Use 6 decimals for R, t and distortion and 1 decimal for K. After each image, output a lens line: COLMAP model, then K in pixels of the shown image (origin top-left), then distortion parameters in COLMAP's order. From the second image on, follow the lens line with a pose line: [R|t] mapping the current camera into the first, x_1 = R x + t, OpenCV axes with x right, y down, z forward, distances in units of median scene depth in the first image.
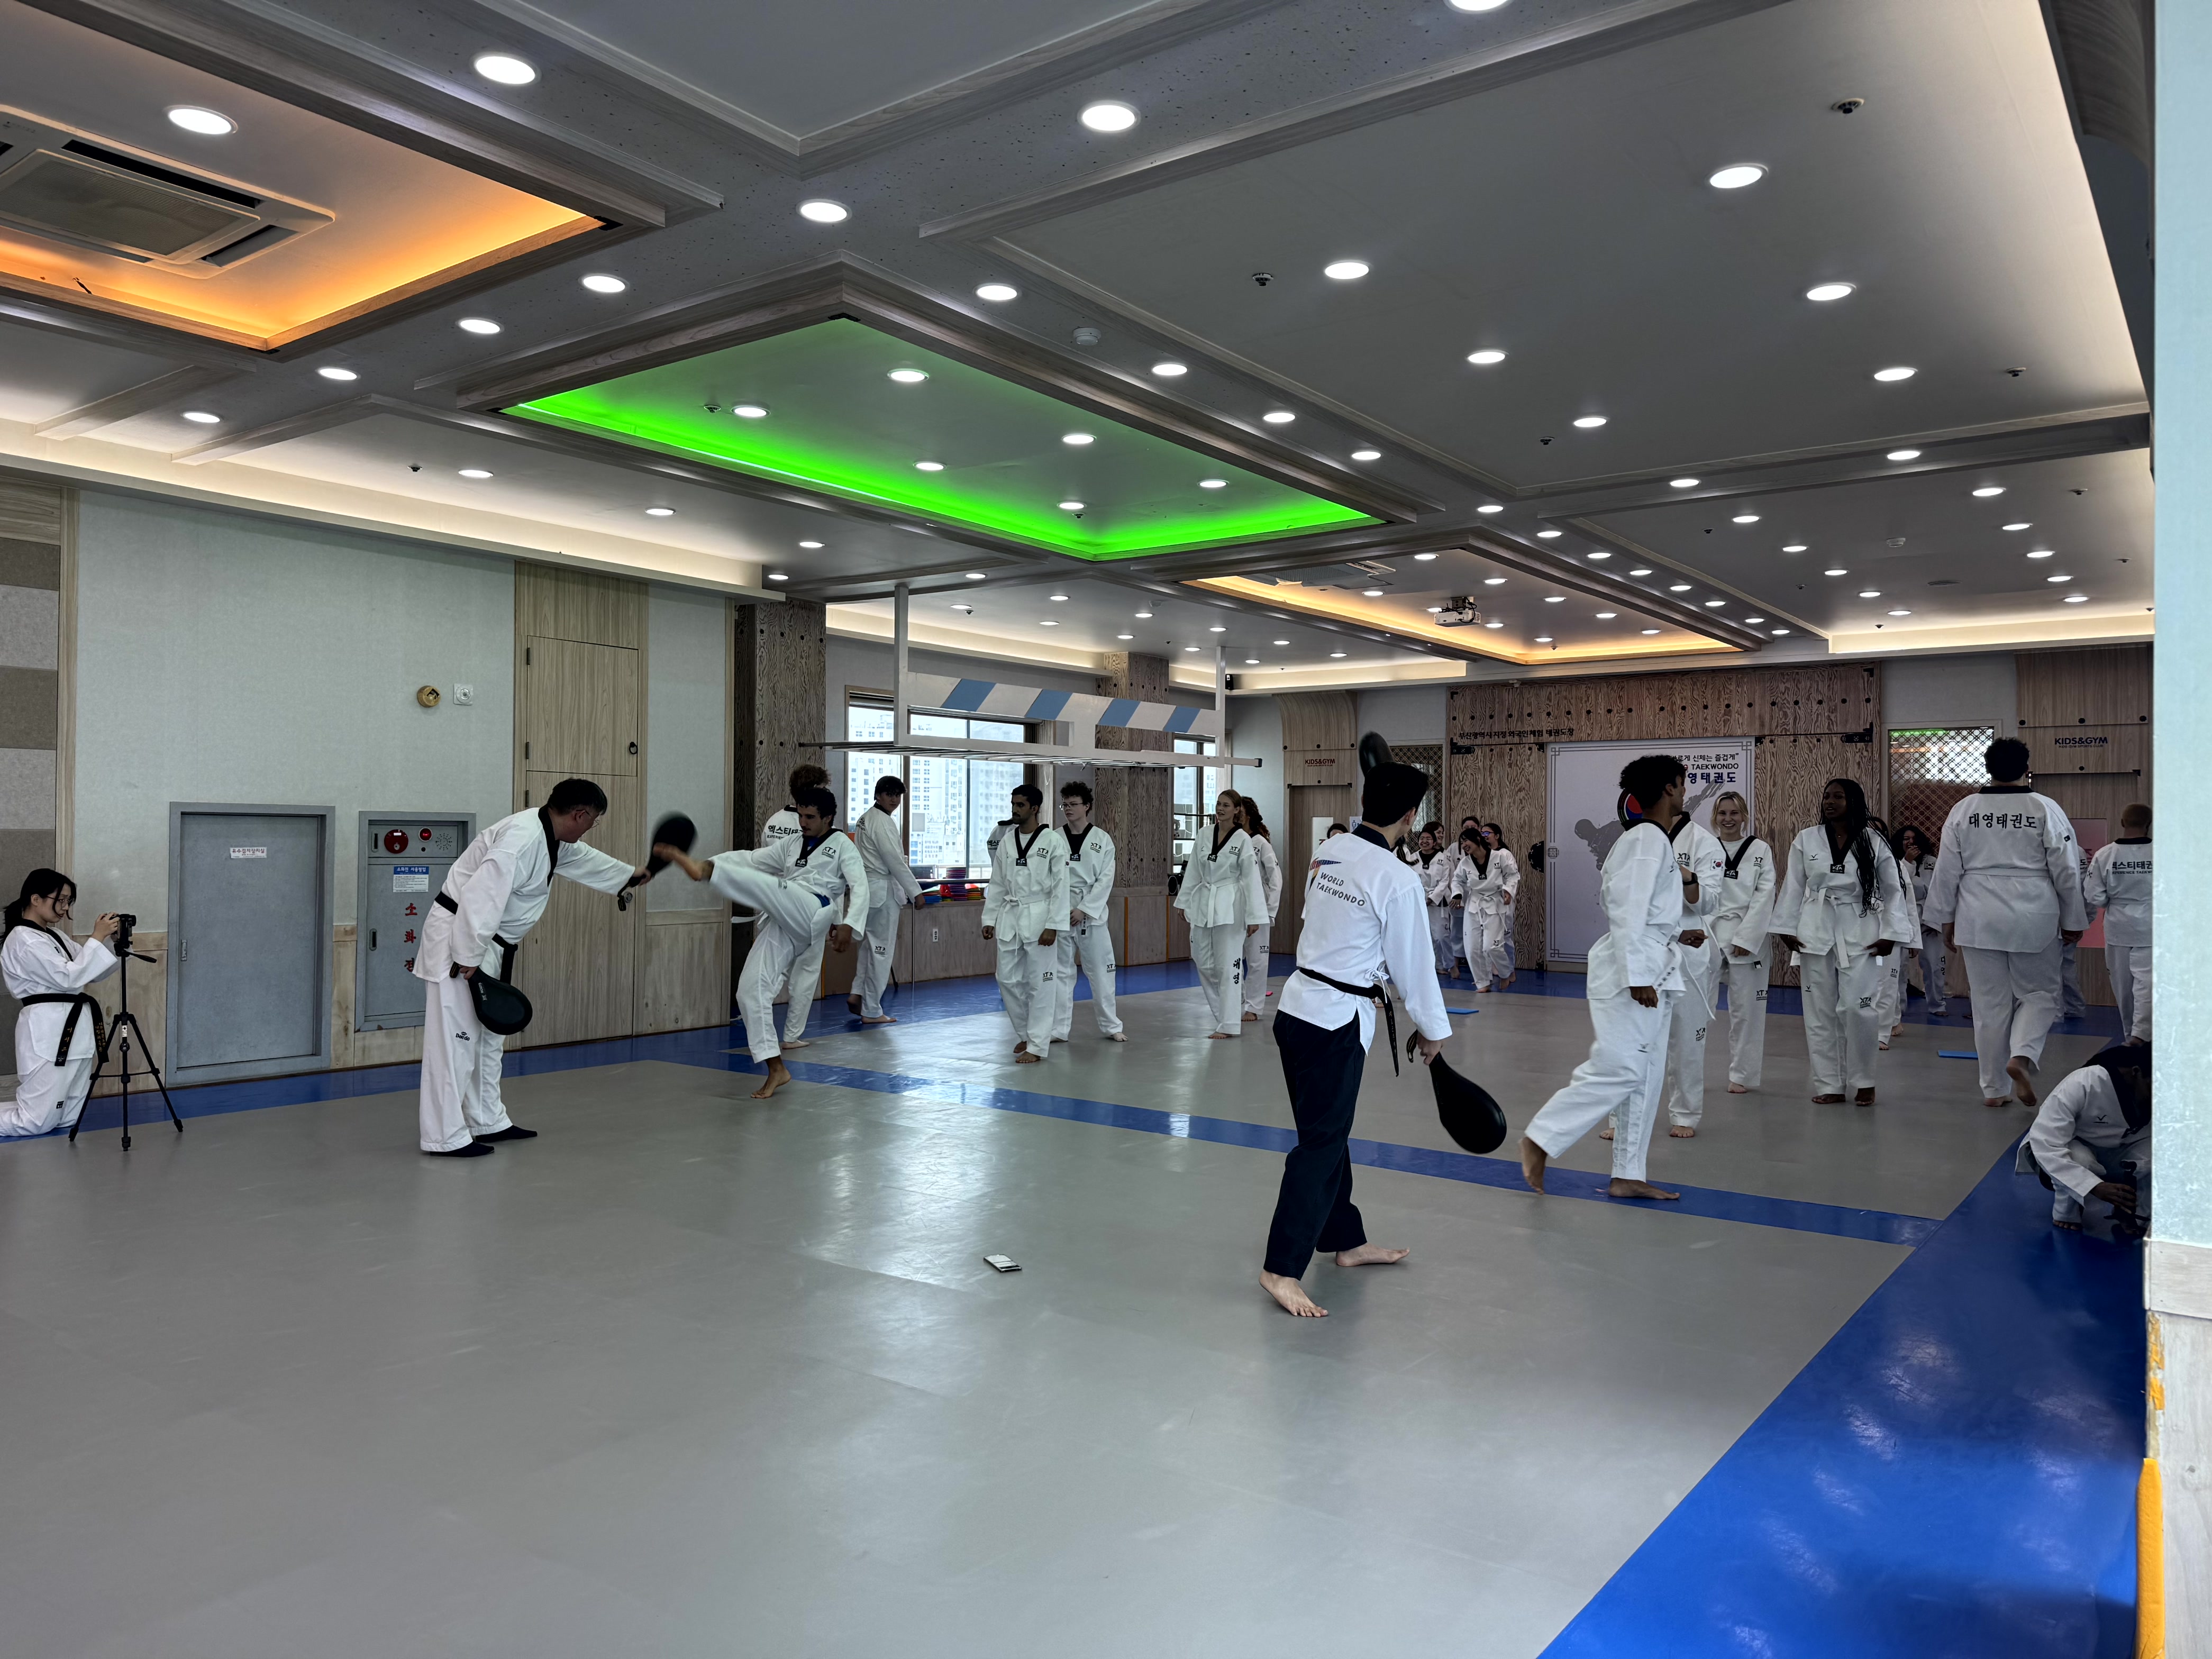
lens RADIAL K [[1557.2, 0, 1106.0], [0, 1557.2, 829.5], [0, 0, 1]] dist [0.156733, -0.240110]
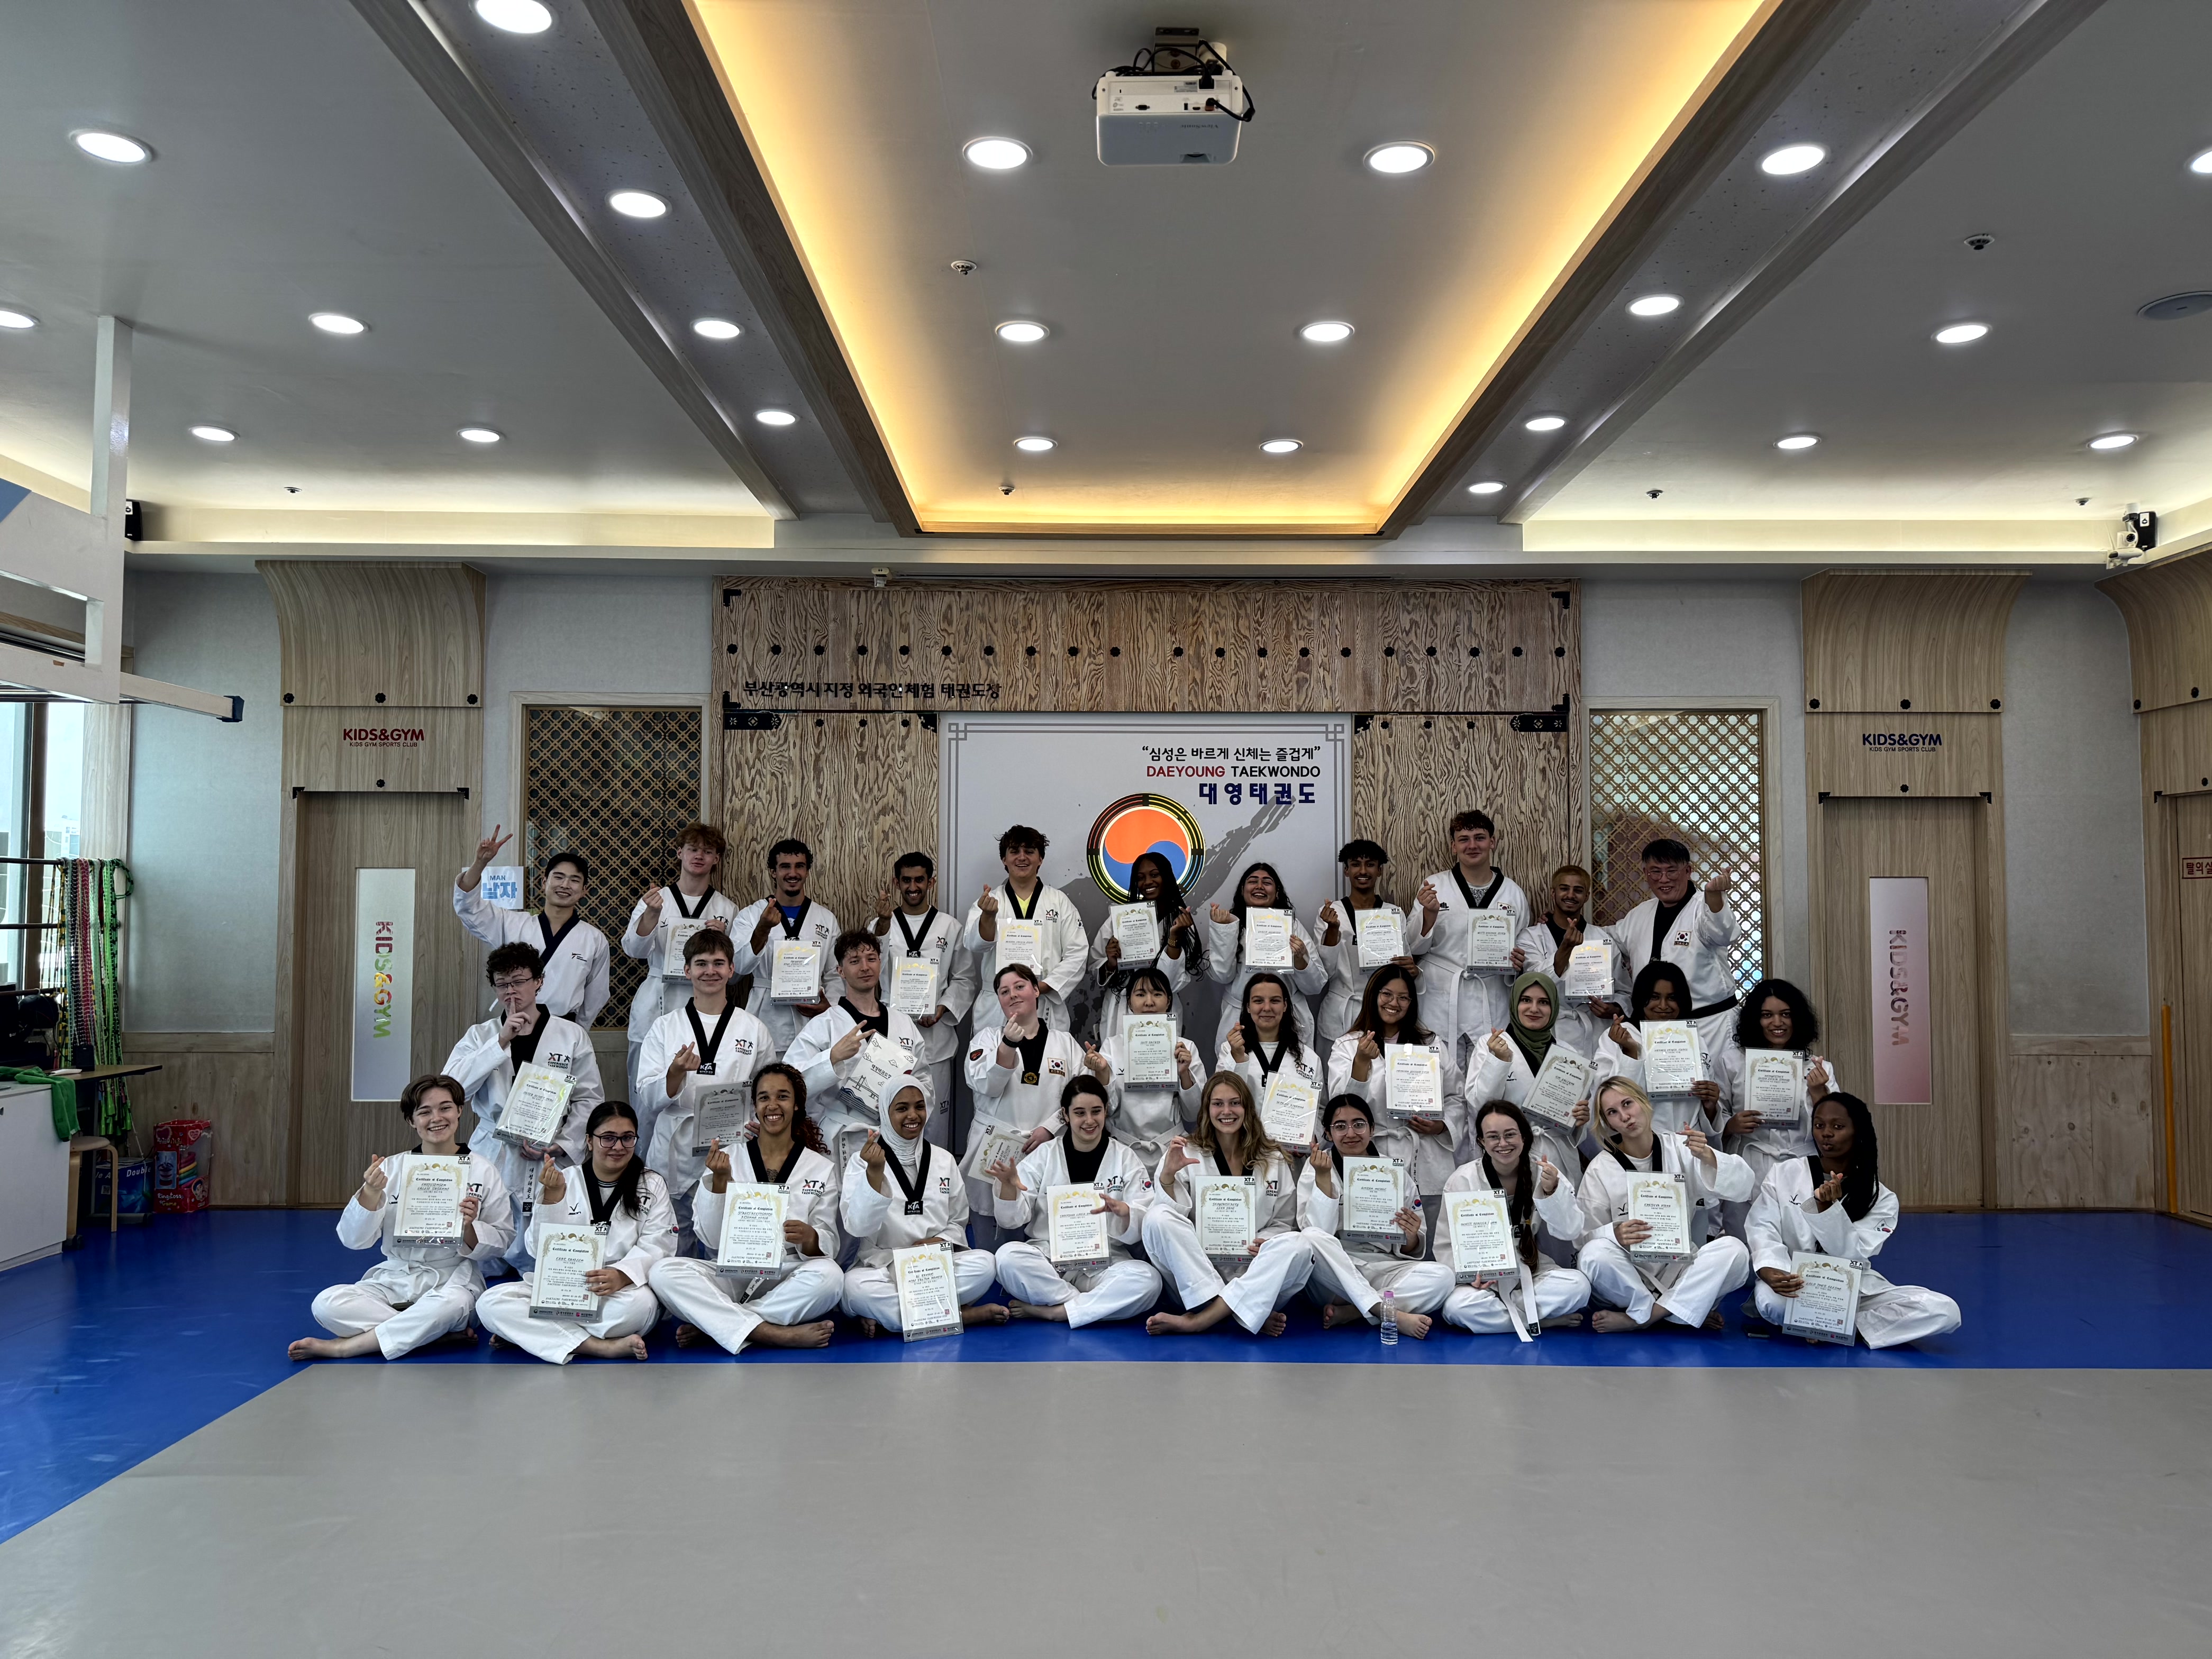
lens RADIAL K [[1557.2, 0, 1106.0], [0, 1557.2, 829.5], [0, 0, 1]] dist [0.156733, -0.240110]
pose [[0.800263, 0.020182, 0.599310, 0.043001], [0.000798, 0.999397, -0.034721, -0.004021], [-0.599649, 0.028264, 0.799764, 0.630970]]
